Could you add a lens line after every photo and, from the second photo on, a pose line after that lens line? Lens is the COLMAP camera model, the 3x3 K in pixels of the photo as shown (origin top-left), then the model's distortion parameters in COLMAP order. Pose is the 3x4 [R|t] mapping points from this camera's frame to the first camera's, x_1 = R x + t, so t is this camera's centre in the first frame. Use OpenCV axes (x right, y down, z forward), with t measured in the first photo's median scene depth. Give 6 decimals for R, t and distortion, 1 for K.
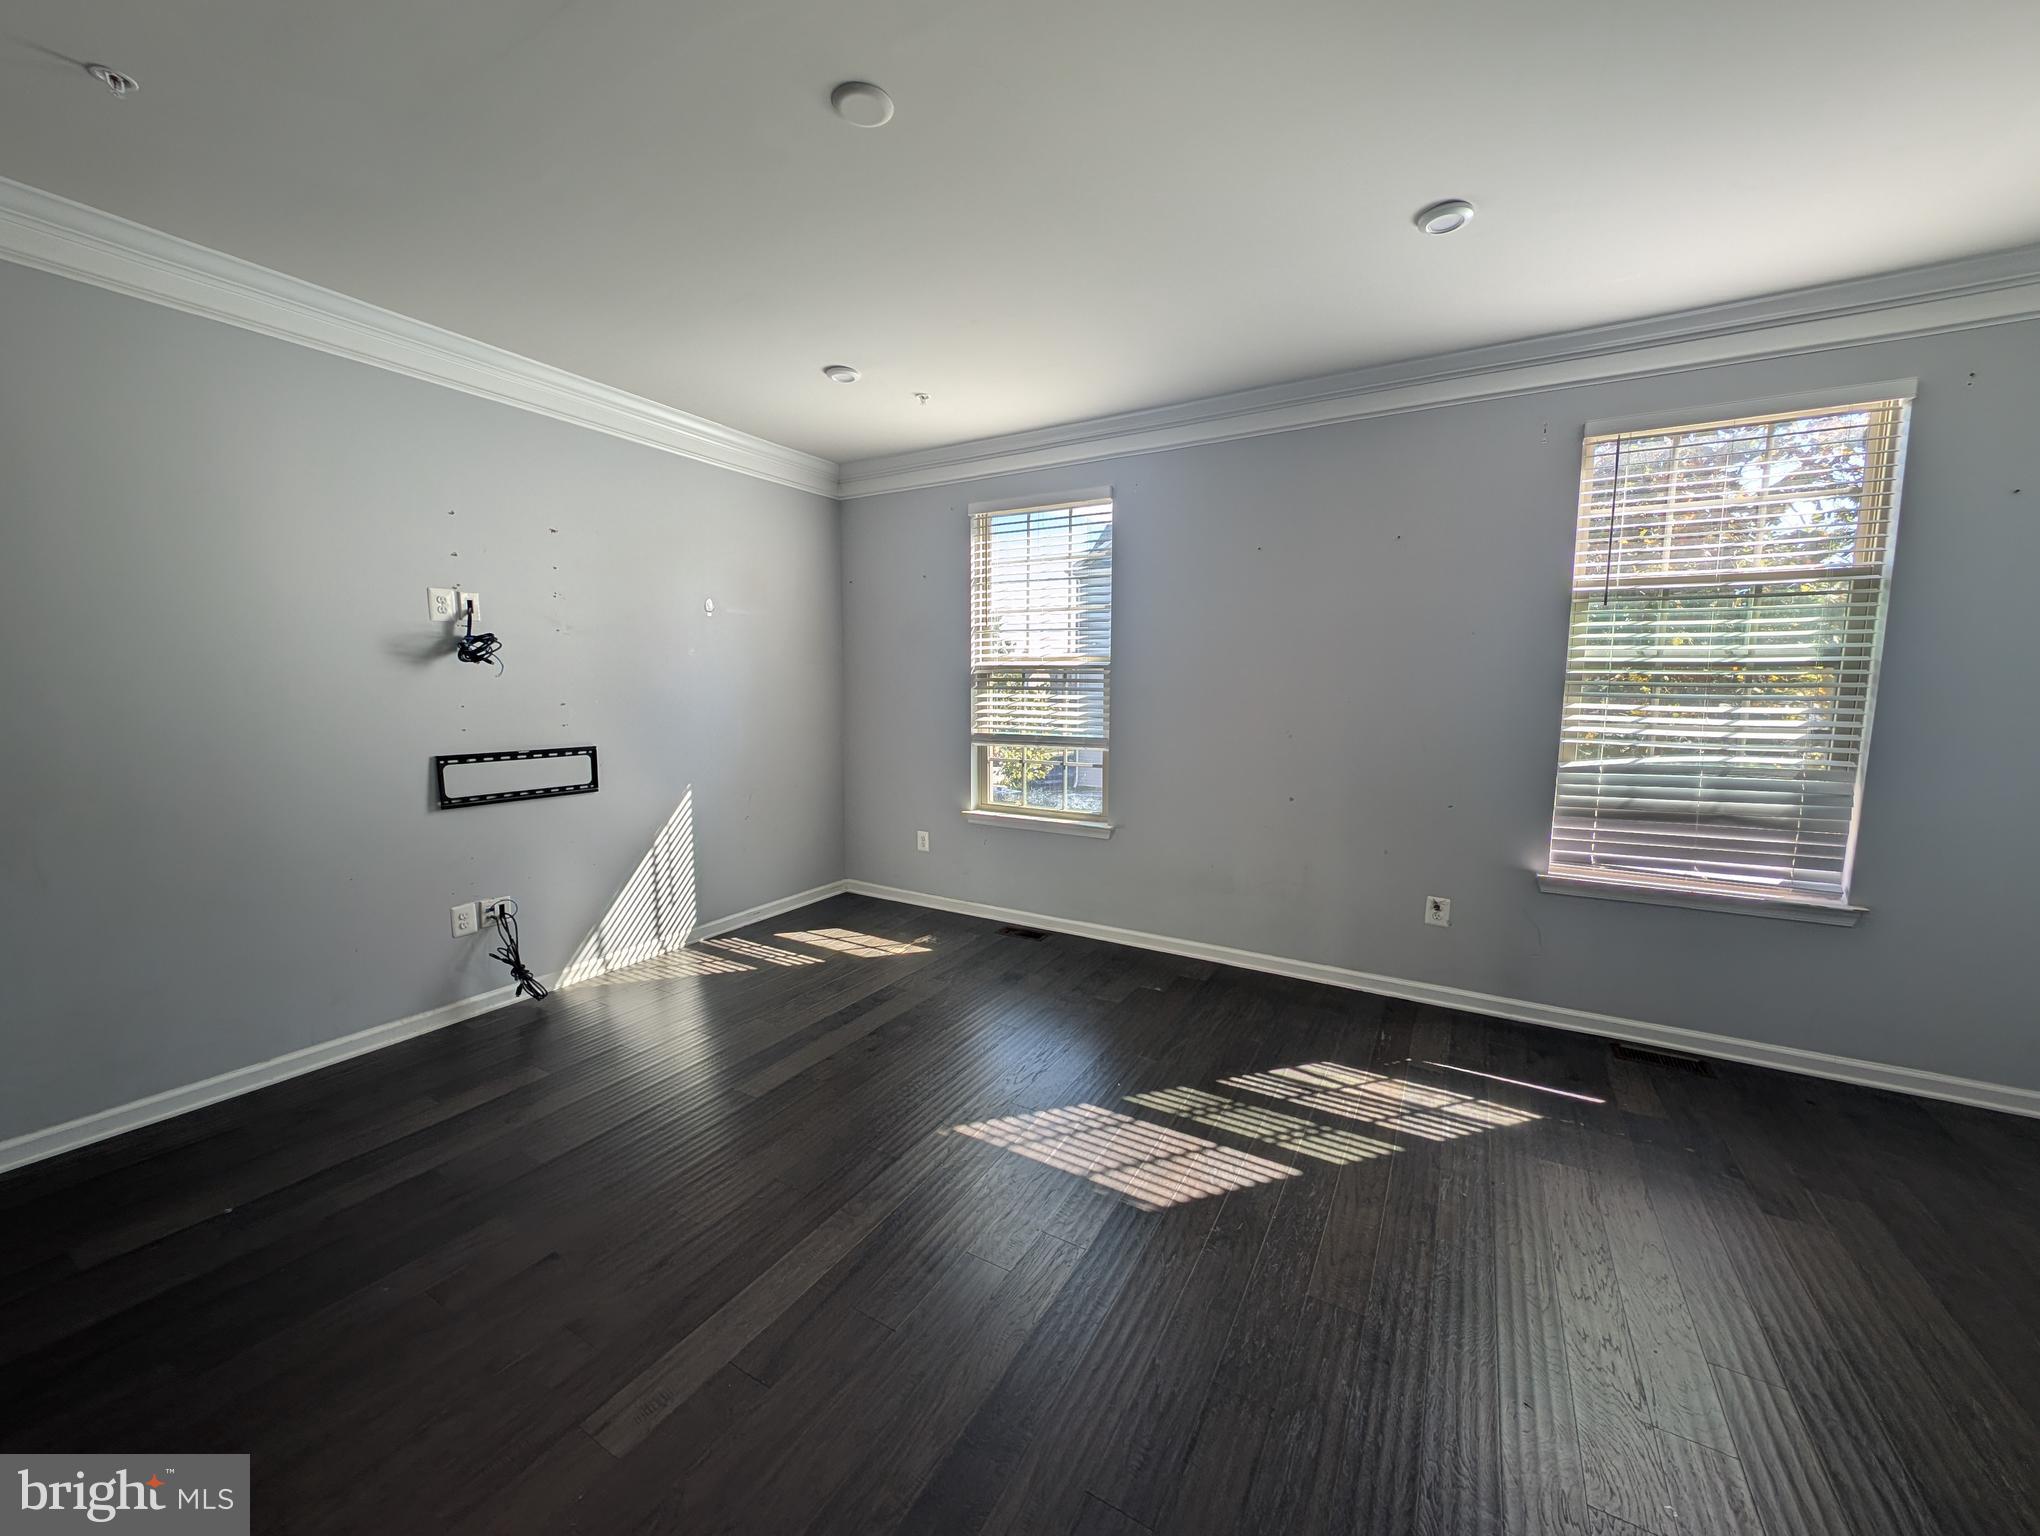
lens RADIAL K [[758.6, 0, 1022.7], [0, 758.6, 766.0], [0, 0, 1]] dist [0.016791, -0.008157]
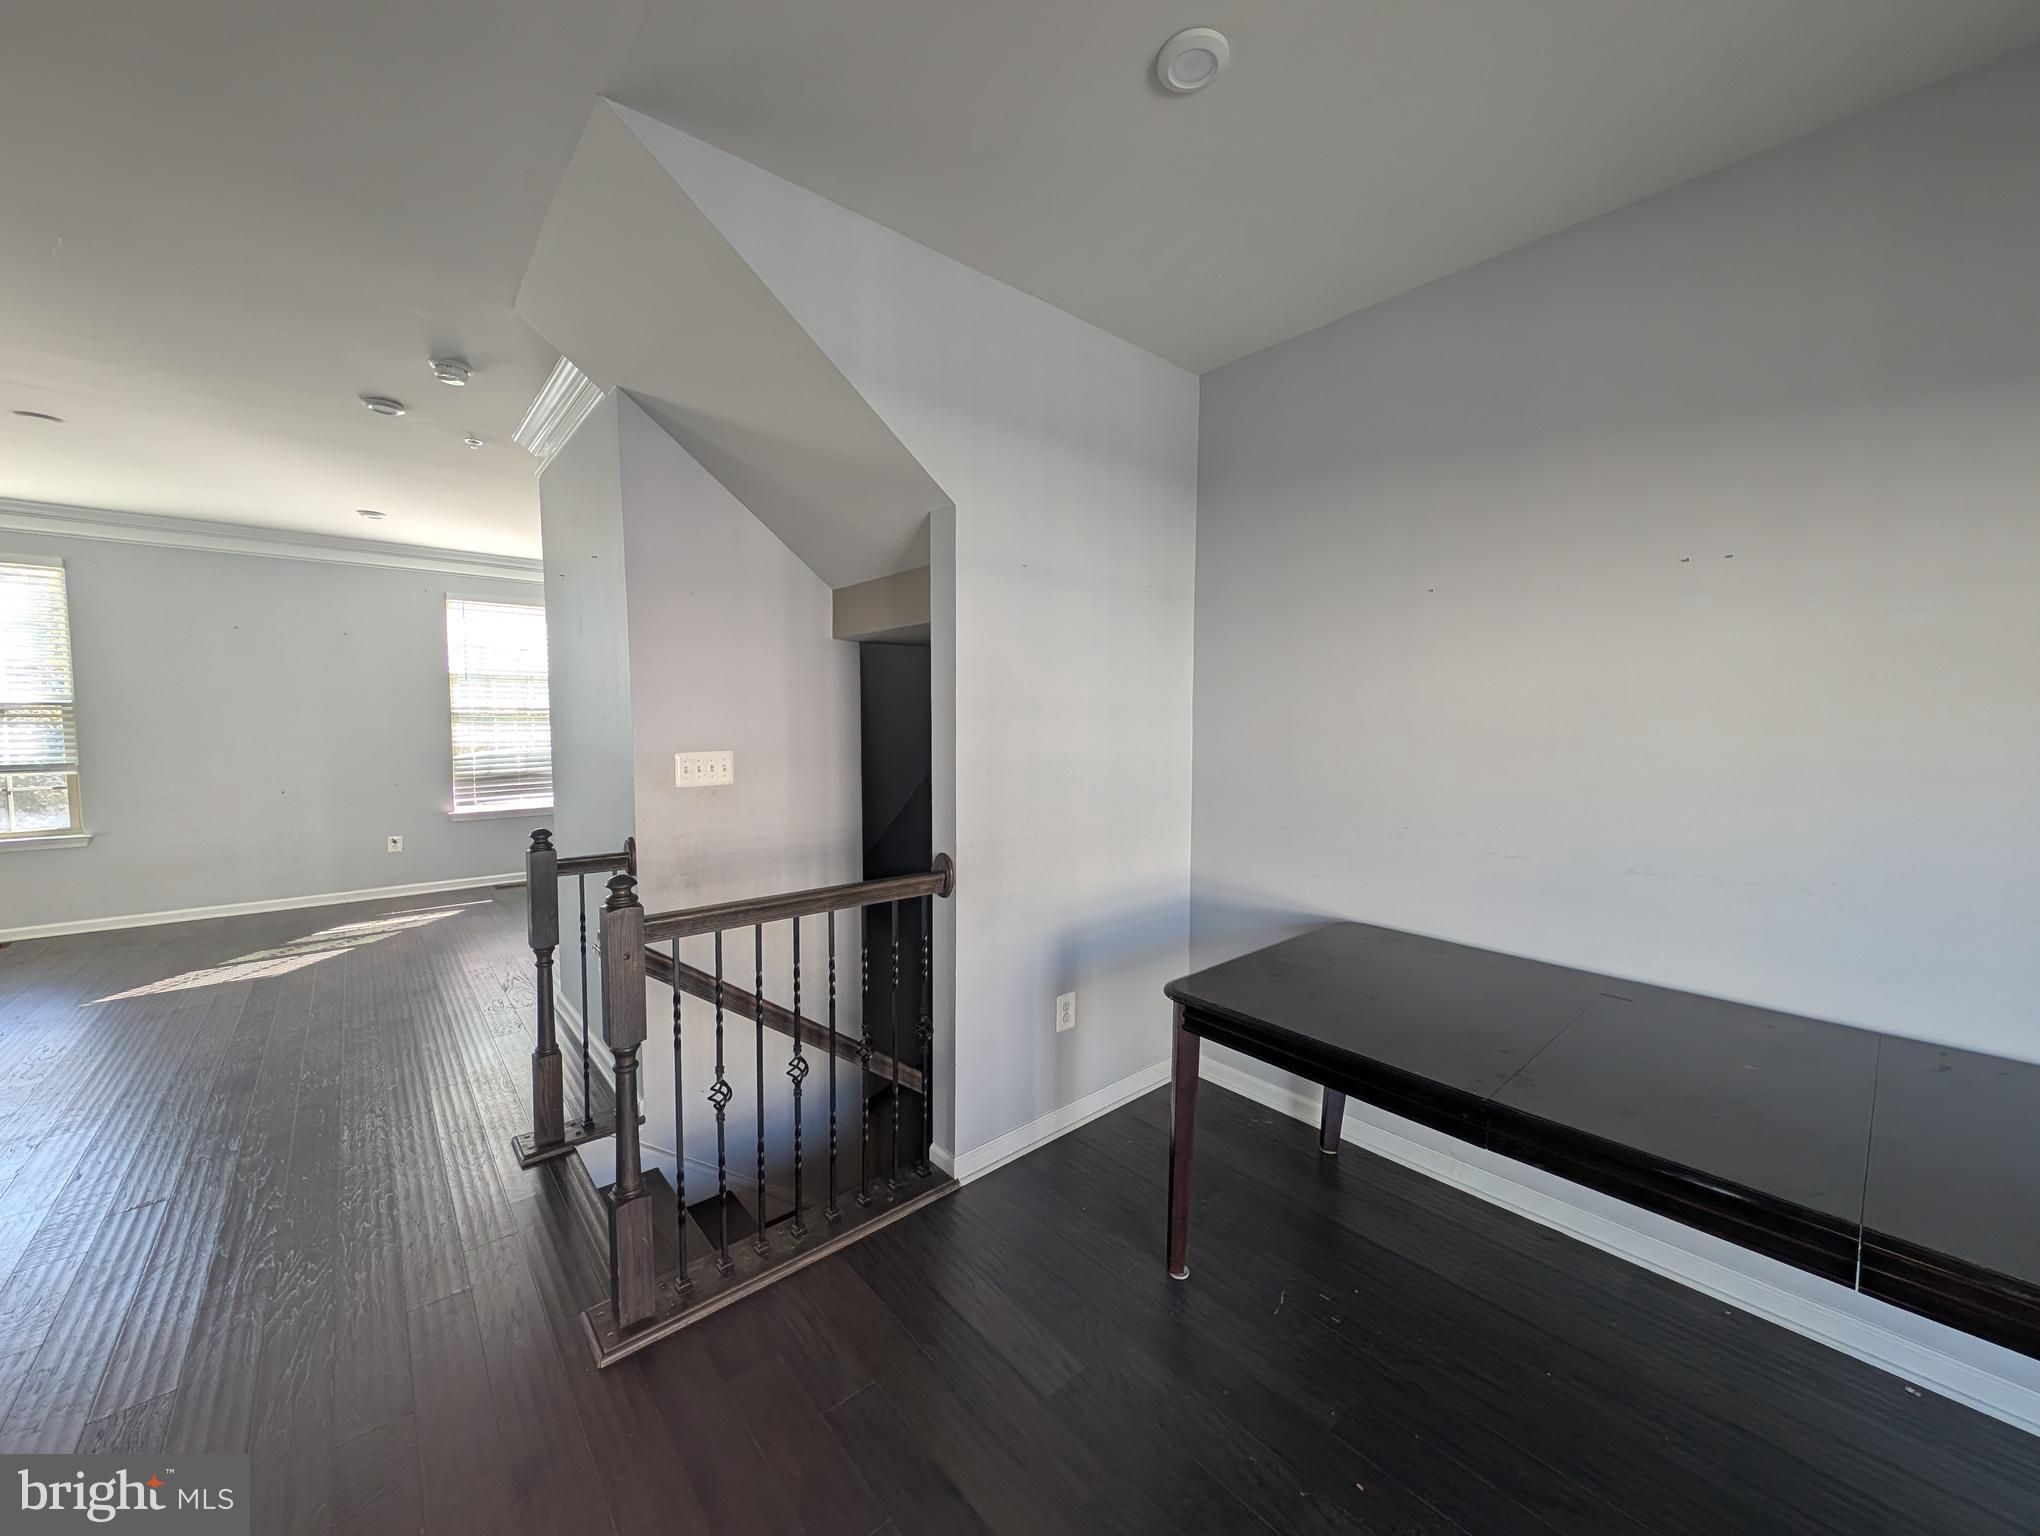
lens RADIAL K [[770.5, 0, 1007.8], [0, 770.5, 758.9], [0, 0, 1]] dist [0.002153, 0.000050]
pose [[0.328189, -0.056345, 0.942930, -0.682316], [0.102521, 0.994448, 0.023741, 0.097344], [-0.939032, 0.088879, 0.332144, -0.971370]]
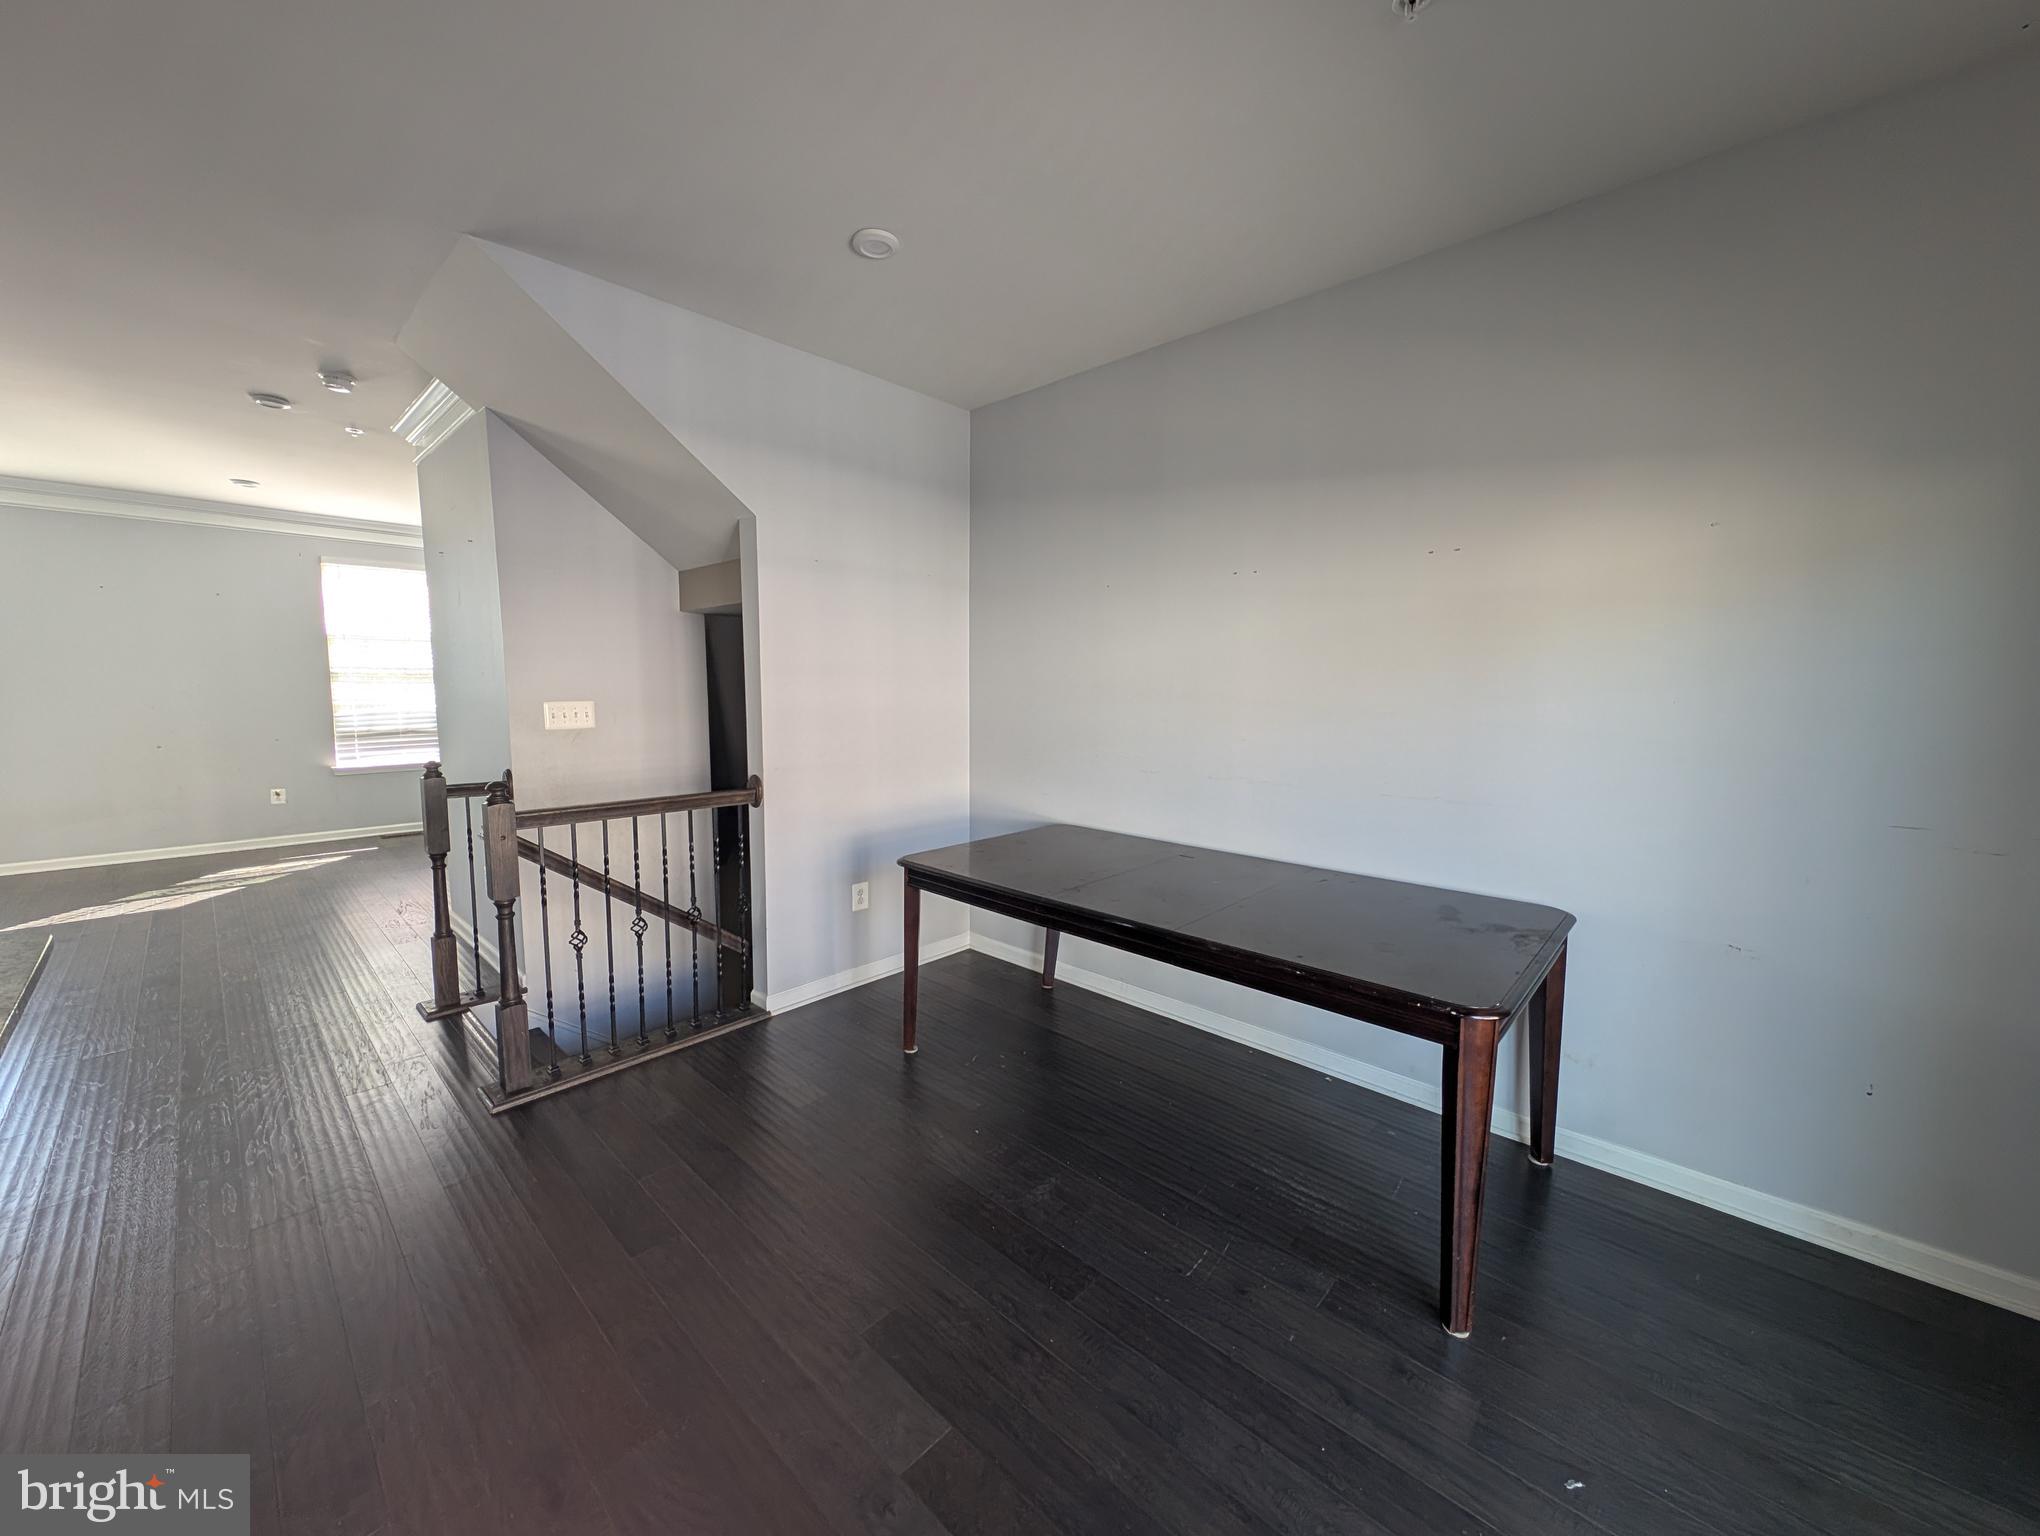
lens RADIAL K [[775.2, 0, 1019.8], [0, 775.2, 760.7], [0, 0, 1]] dist [-0.001210, 0.000226]
pose [[0.216656, -0.100245, 0.971088, -0.914631], [0.099751, 0.991781, 0.080126, 0.134836], [-0.971138, 0.079507, 0.224875, -1.225898]]
